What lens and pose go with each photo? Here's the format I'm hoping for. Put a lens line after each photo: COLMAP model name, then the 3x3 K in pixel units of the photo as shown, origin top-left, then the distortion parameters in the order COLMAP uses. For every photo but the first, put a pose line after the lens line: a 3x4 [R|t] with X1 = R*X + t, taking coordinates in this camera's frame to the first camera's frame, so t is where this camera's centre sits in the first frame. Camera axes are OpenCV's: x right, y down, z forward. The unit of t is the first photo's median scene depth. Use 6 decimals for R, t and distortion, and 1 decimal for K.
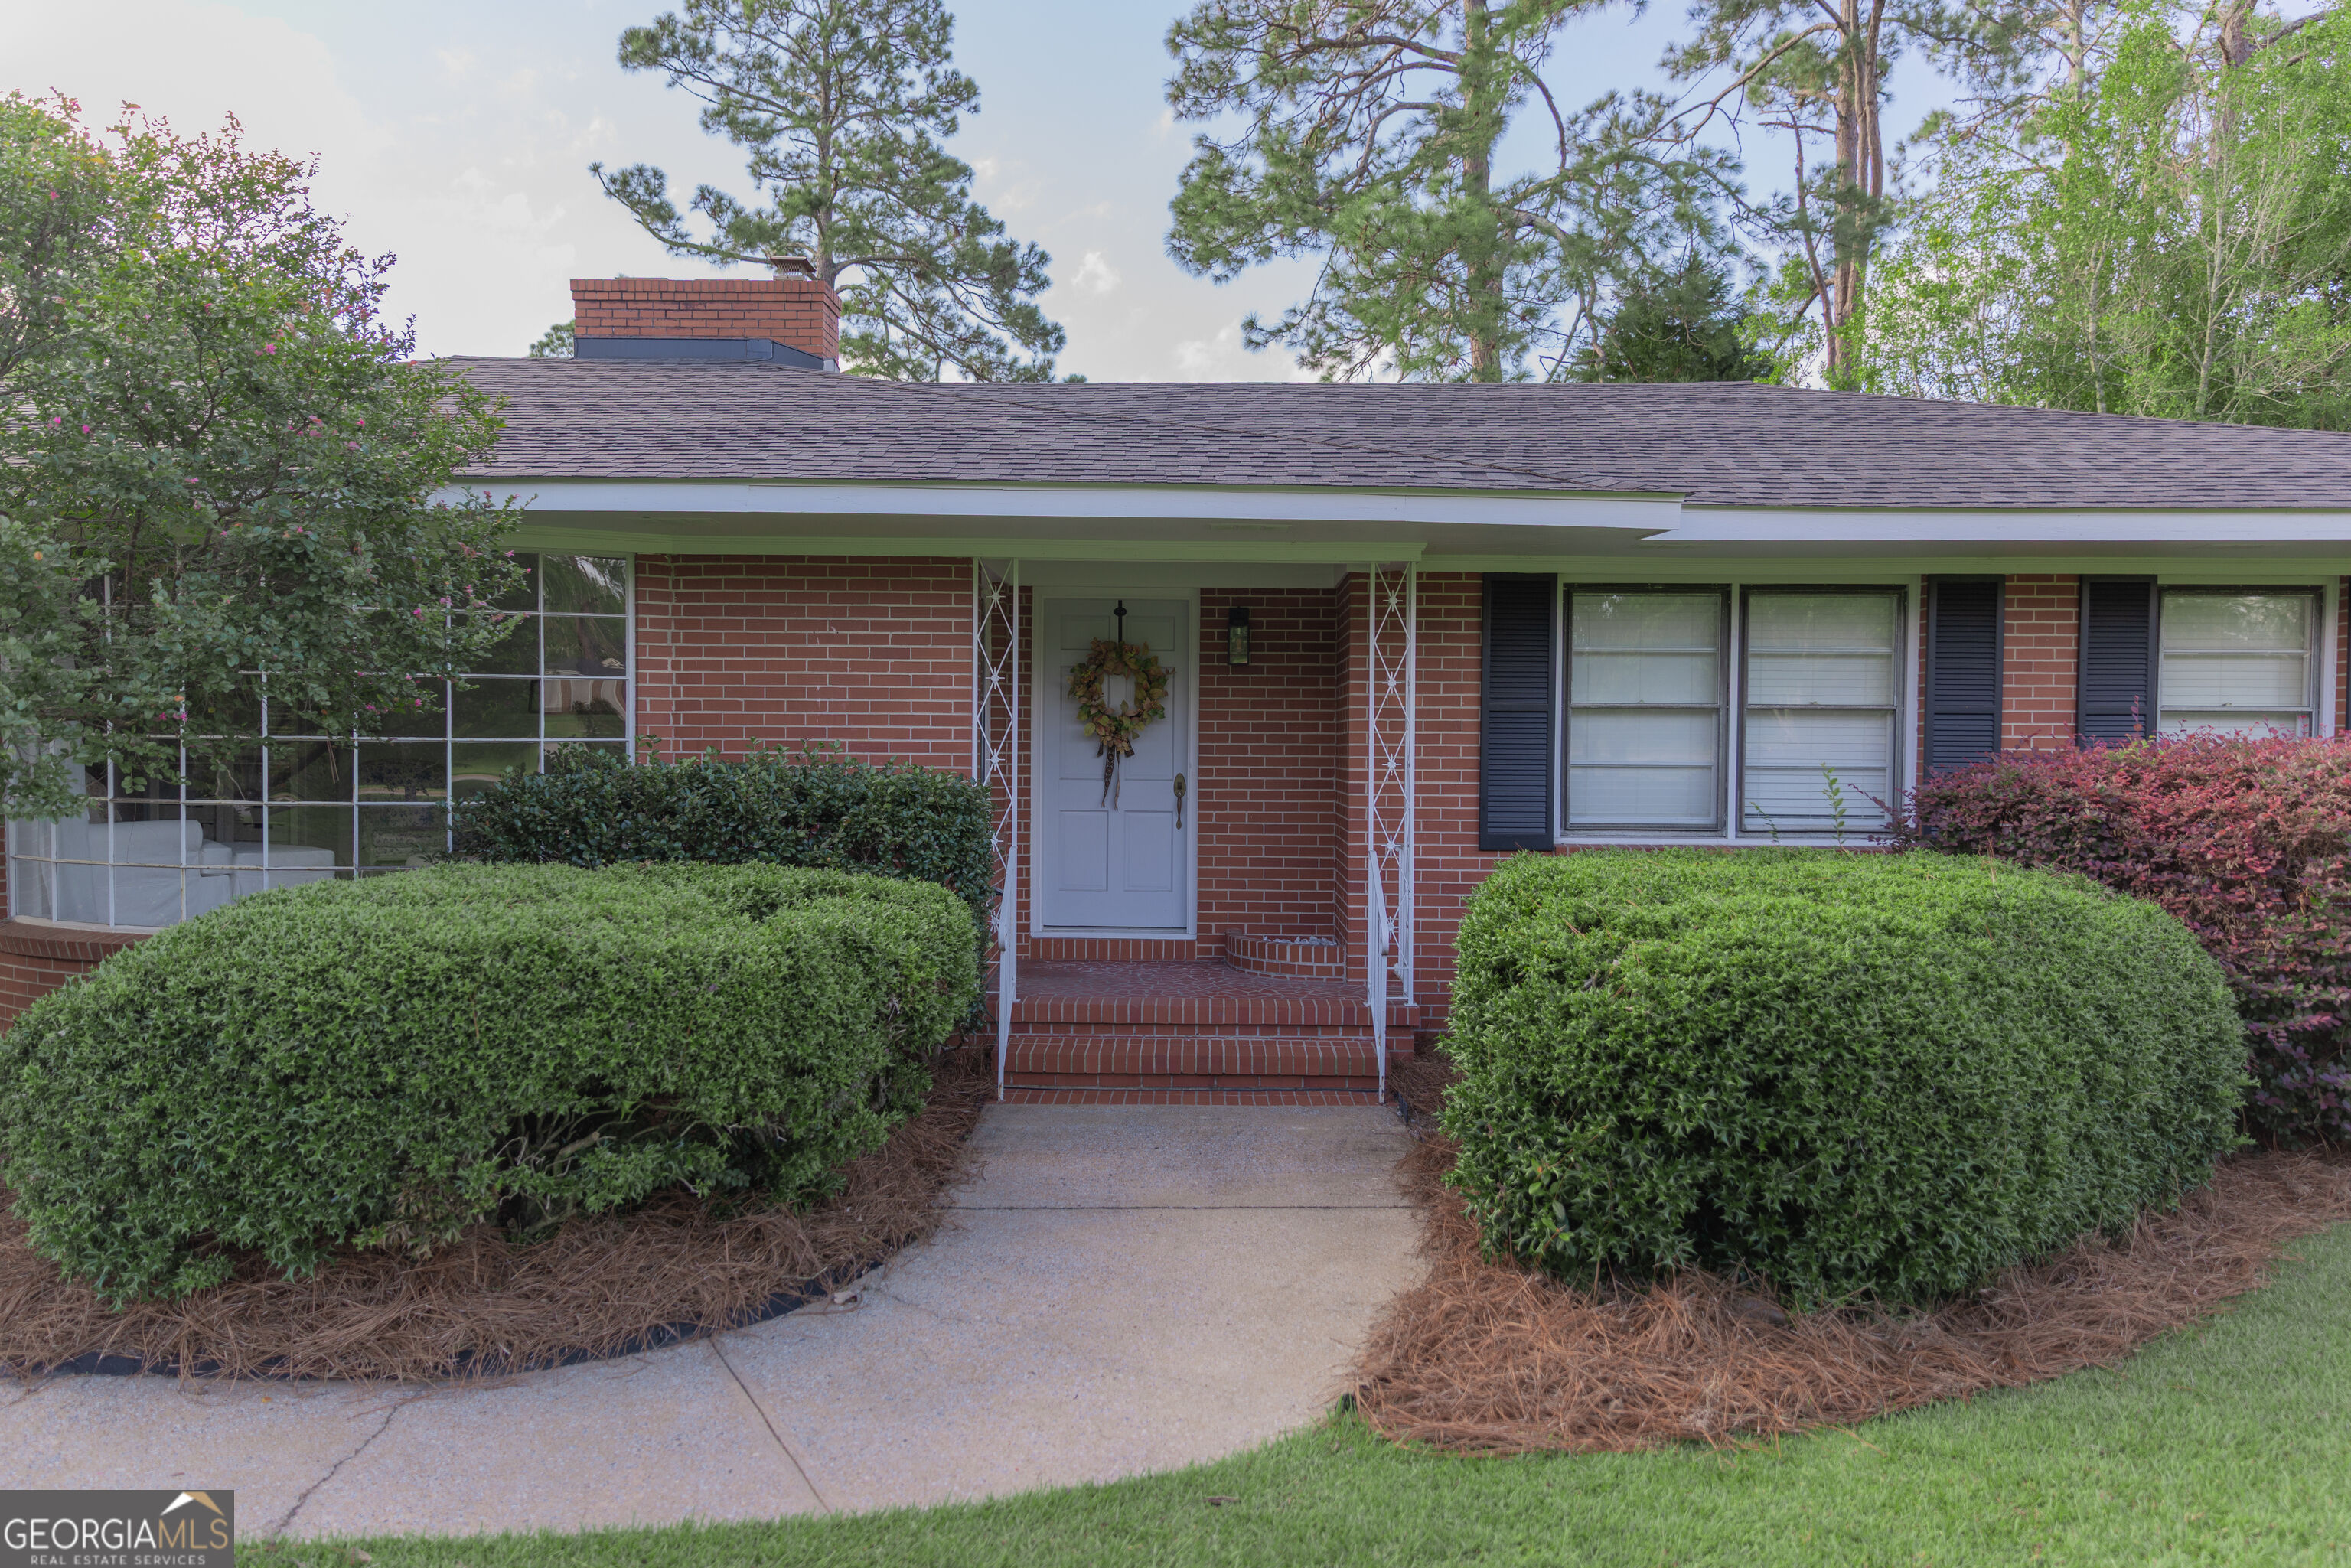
lens RADIAL K [[1671.2, 0, 1175.5], [0, 1671.2, 784.0], [0, 0, 1]] dist [-0.004413, -0.002067]
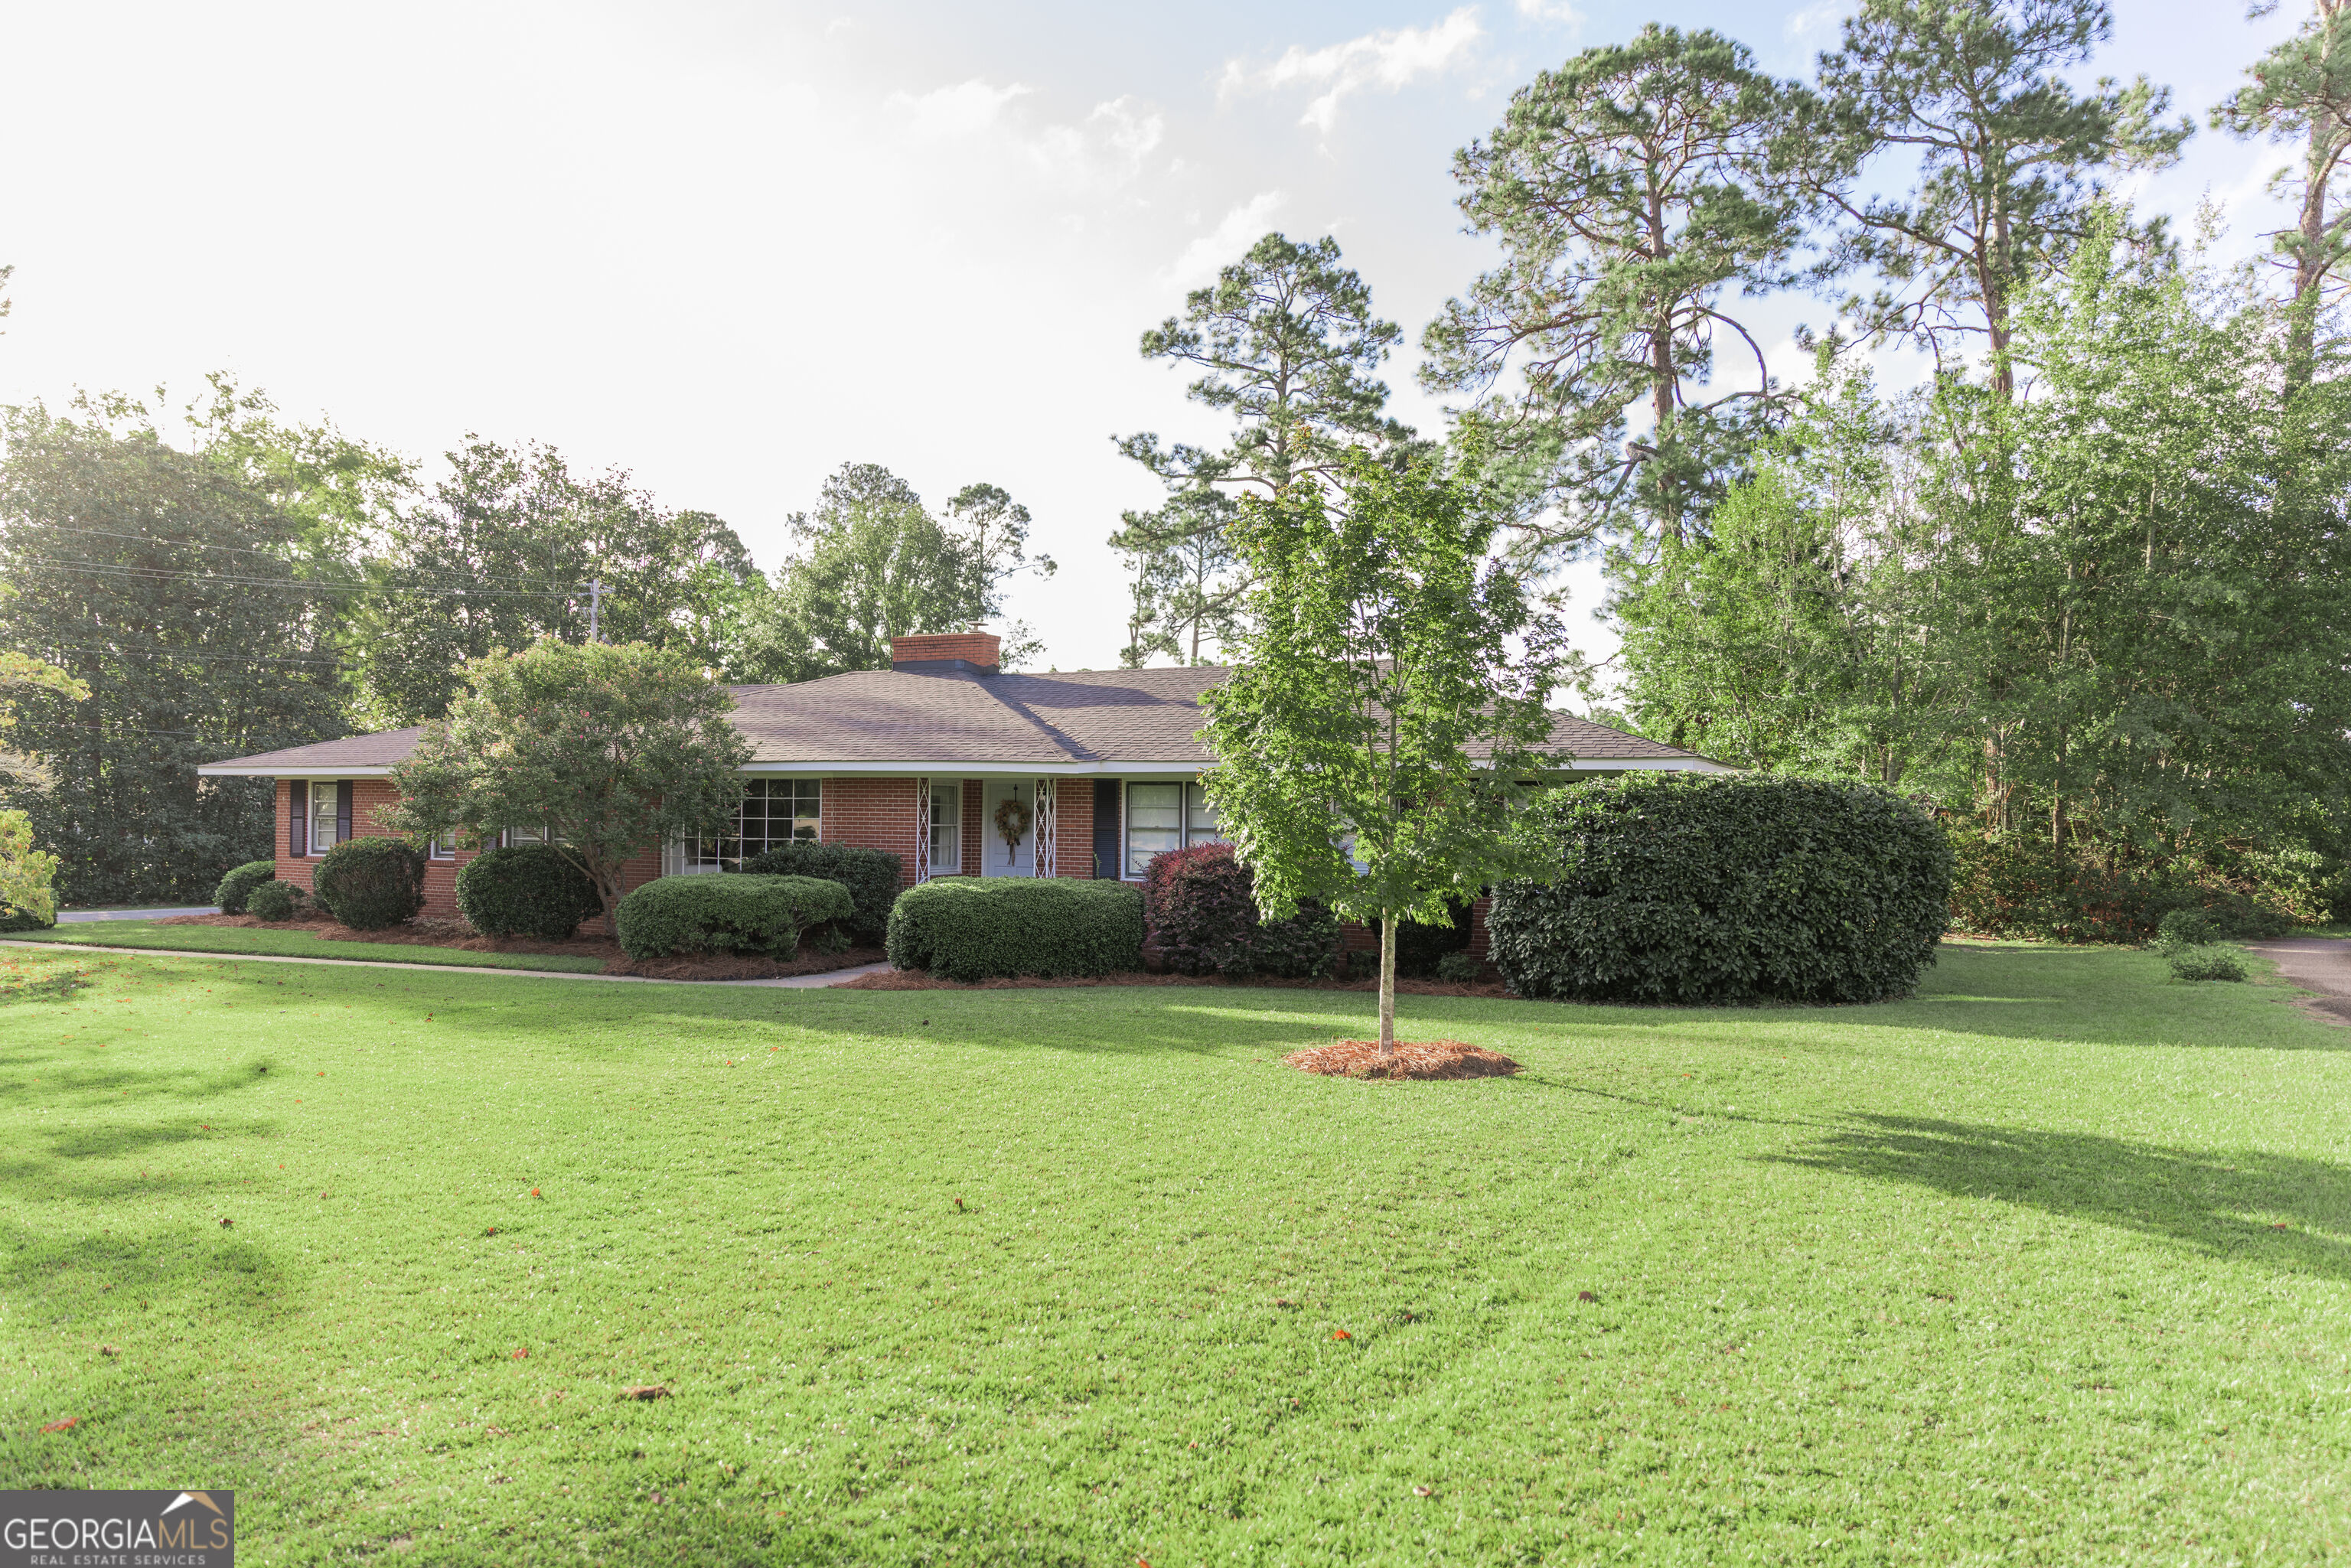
lens RADIAL K [[1571.3, 0, 1175.5], [0, 1571.3, 784.0], [0, 0, 1]] dist [0.047396, -0.001710]
pose [[0.916858, -0.007800, -0.399137, 0.268184], [-0.008190, 0.999231, -0.038339, -0.004162], [0.399129, 0.038421, 0.916089, -0.263786]]
